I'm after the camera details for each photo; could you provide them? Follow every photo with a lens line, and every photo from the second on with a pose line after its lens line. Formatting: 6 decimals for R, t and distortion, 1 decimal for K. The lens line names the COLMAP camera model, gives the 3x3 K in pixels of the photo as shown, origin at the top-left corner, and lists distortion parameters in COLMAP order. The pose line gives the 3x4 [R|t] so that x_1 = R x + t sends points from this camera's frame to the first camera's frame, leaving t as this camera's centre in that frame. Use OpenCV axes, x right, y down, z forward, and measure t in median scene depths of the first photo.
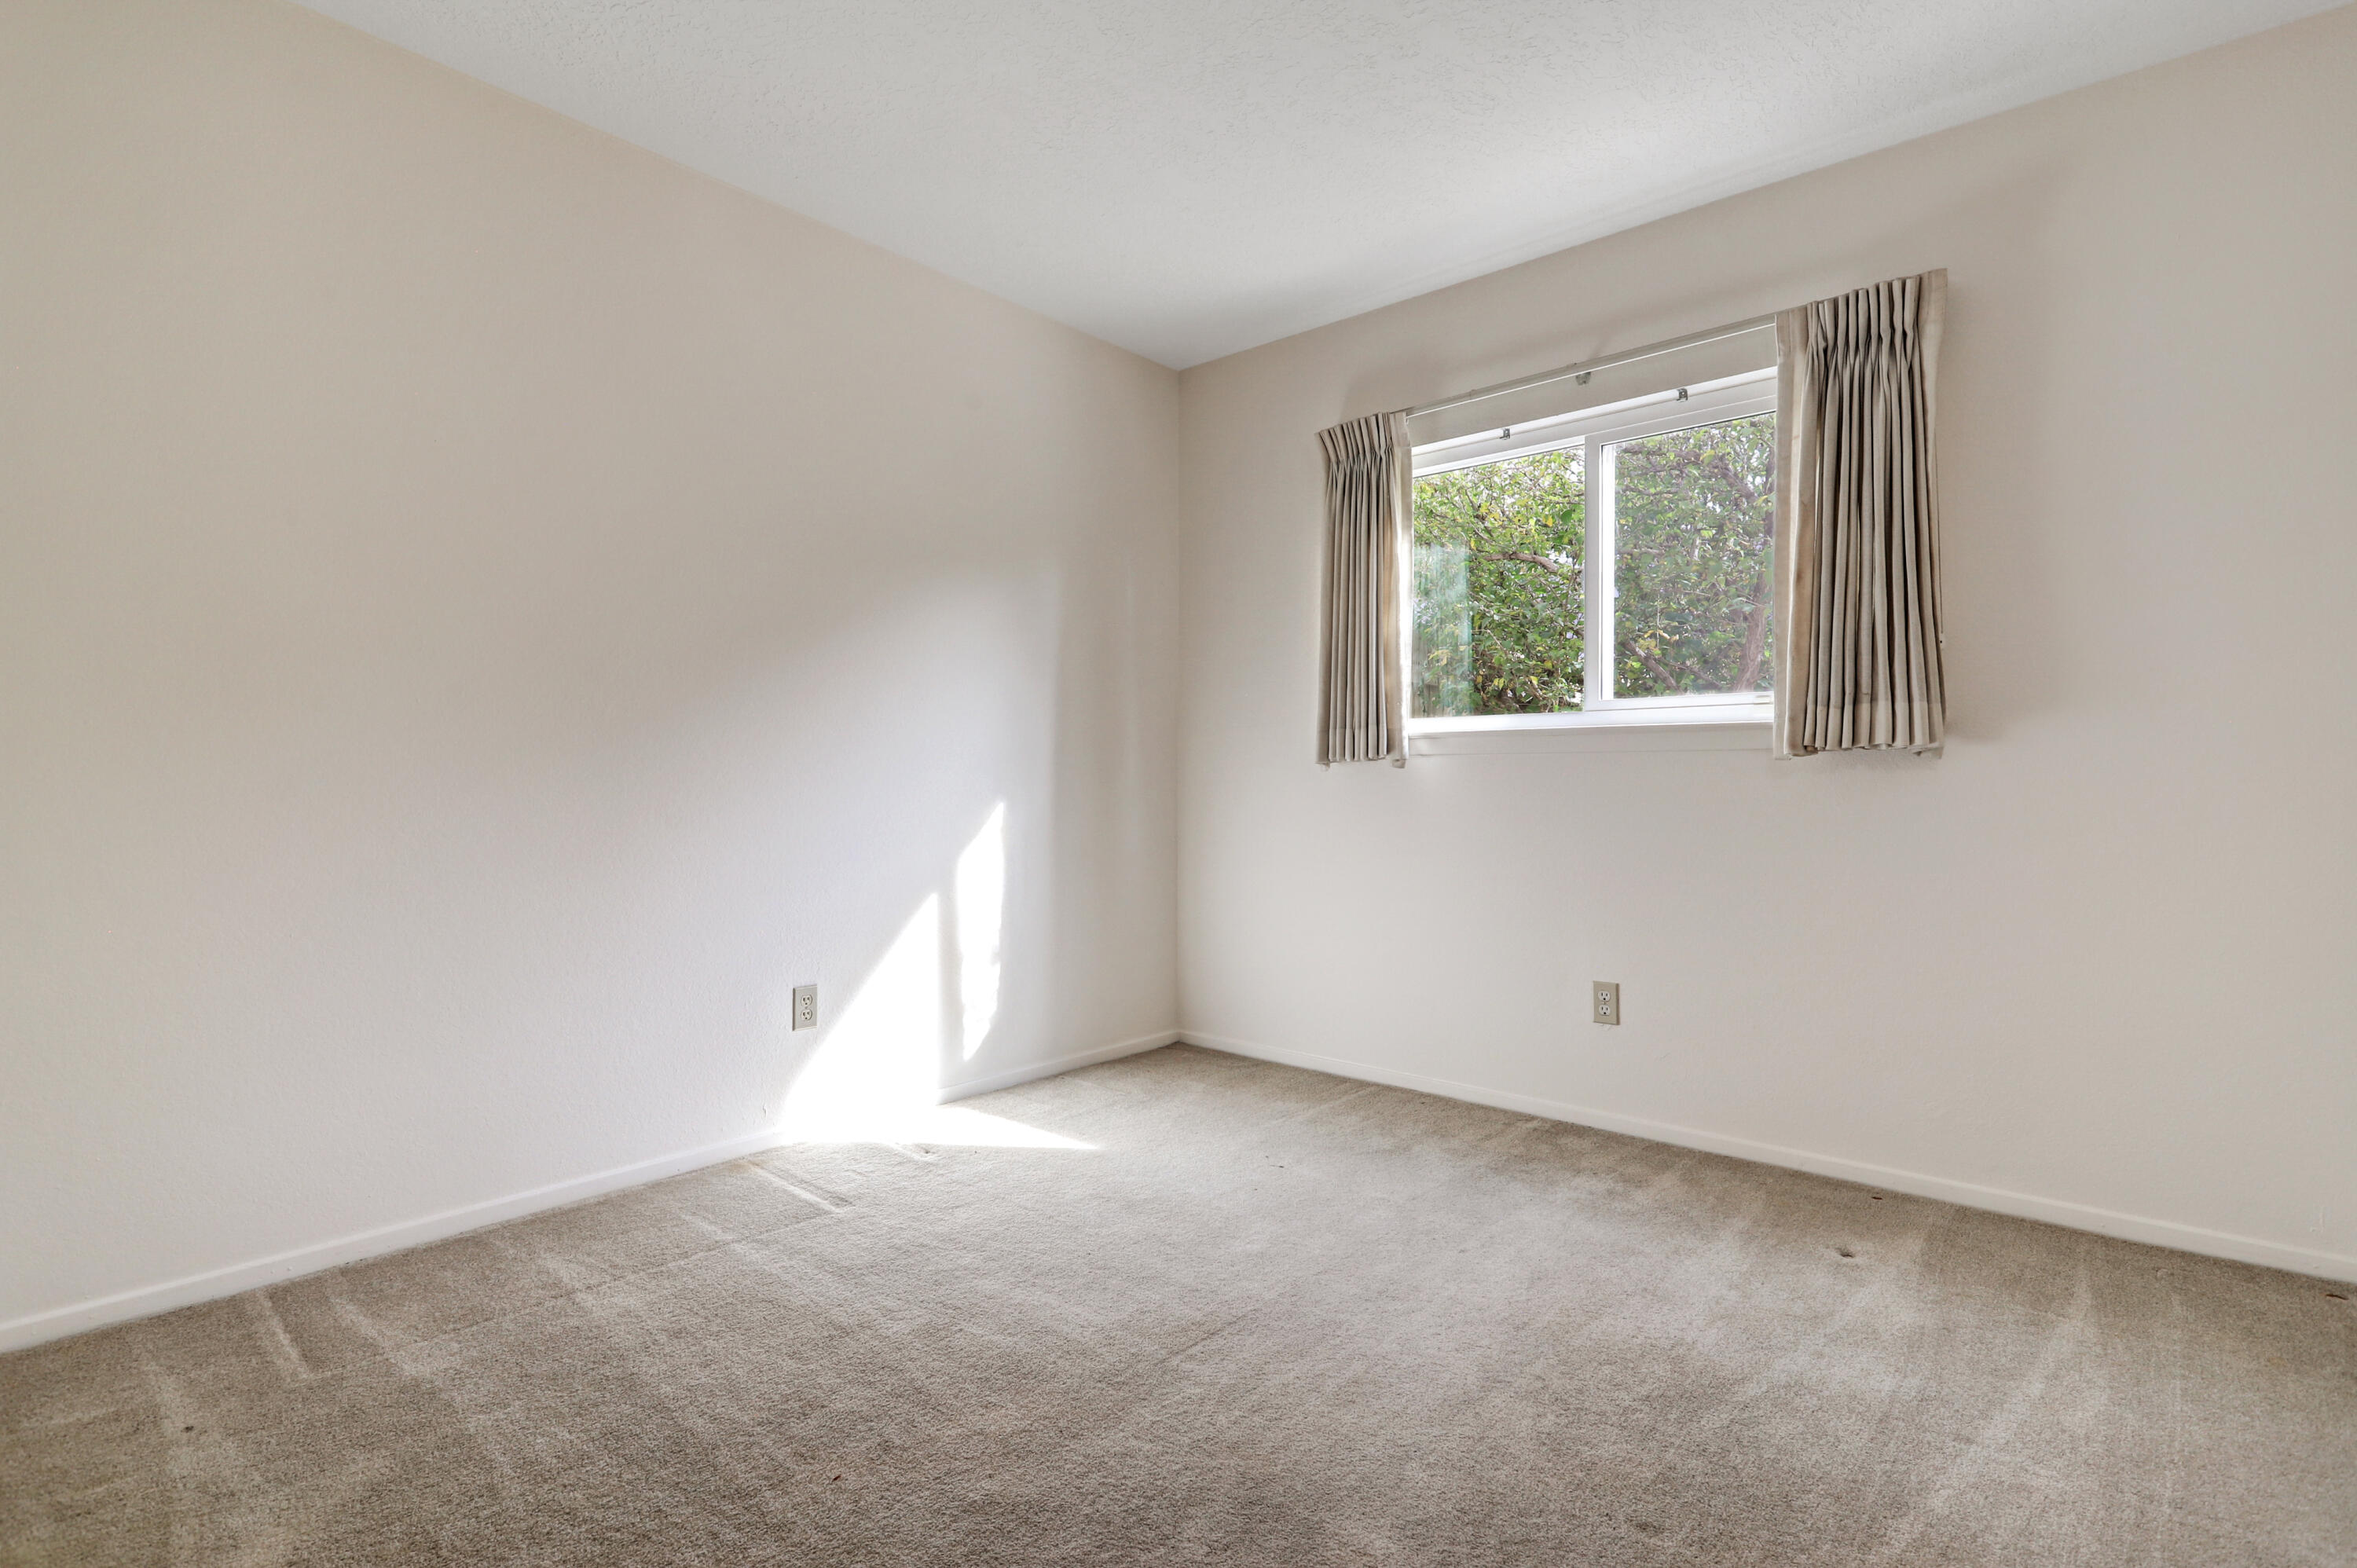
lens RADIAL K [[1130.1, 0, 1189.3], [0, 1130.1, 787.8], [0, 0, 1]] dist [-0.004452, 0.000330]
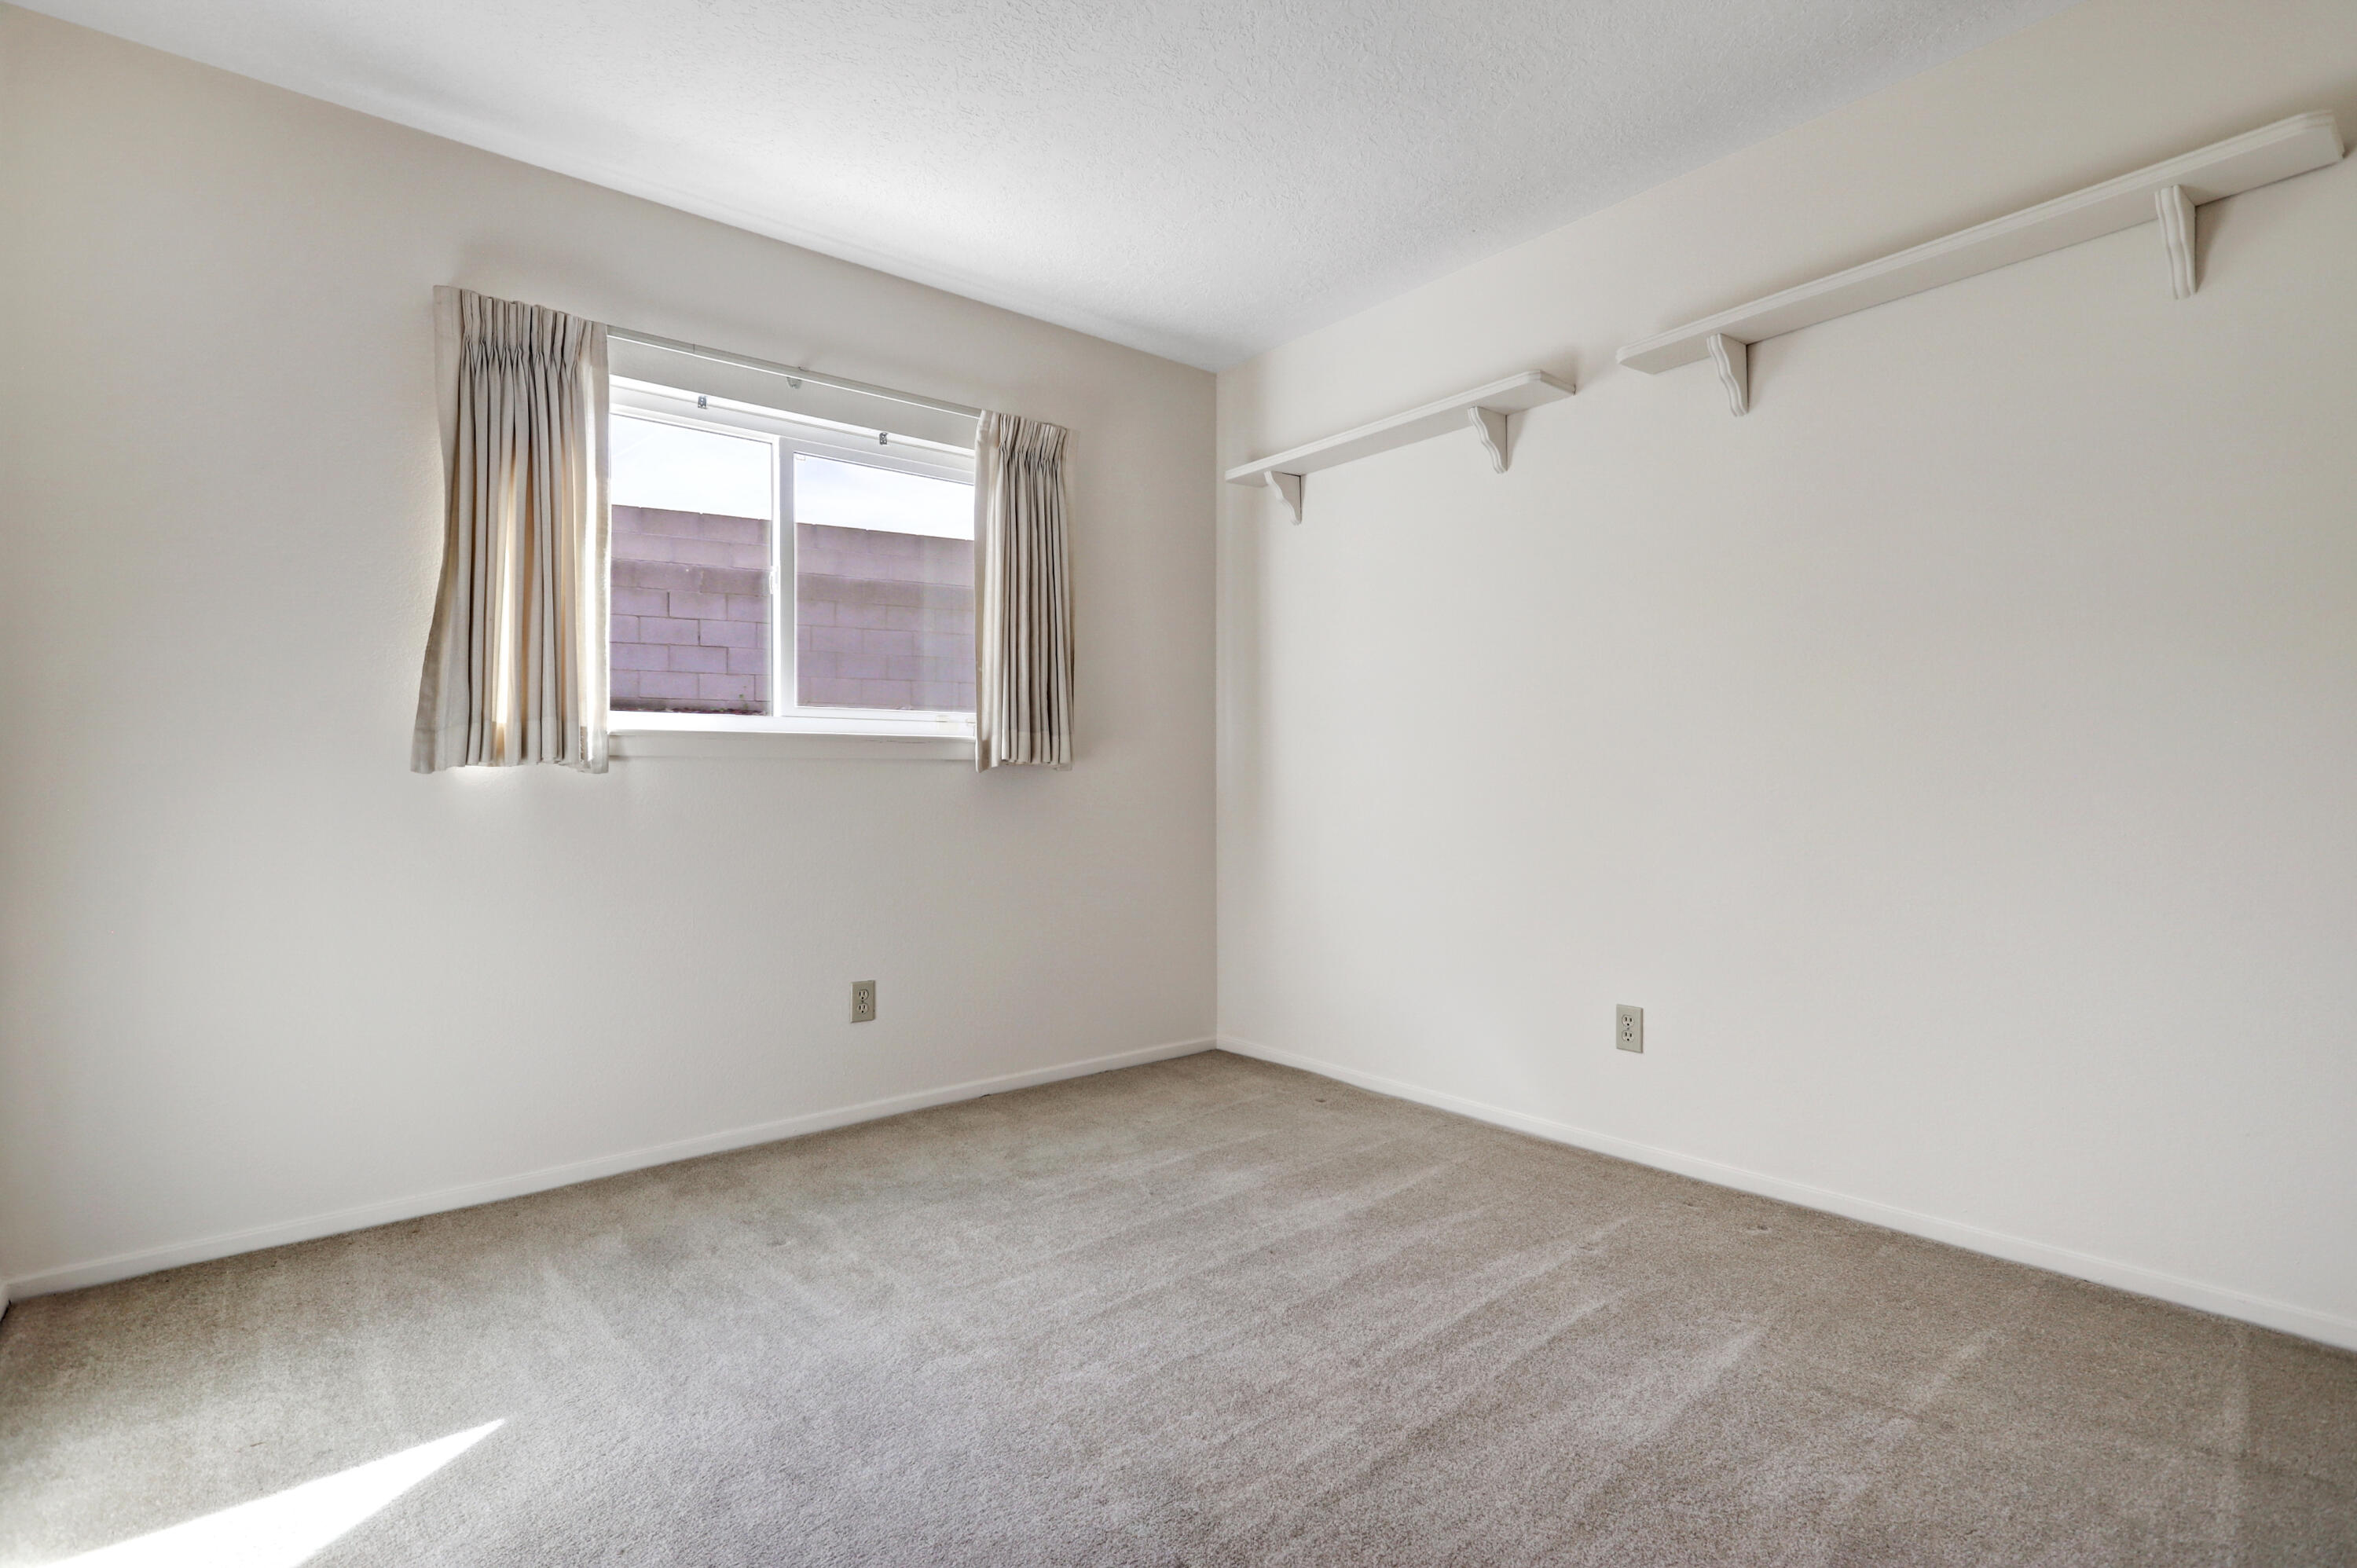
lens RADIAL K [[1130.1, 0, 1189.3], [0, 1130.1, 787.8], [0, 0, 1]] dist [-0.004452, 0.000330]
pose [[0.104473, -0.007469, 0.994500, -0.593395], [0.027823, 0.999602, 0.004584, -0.001979], [-0.994138, 0.027191, 0.104639, 0.554119]]
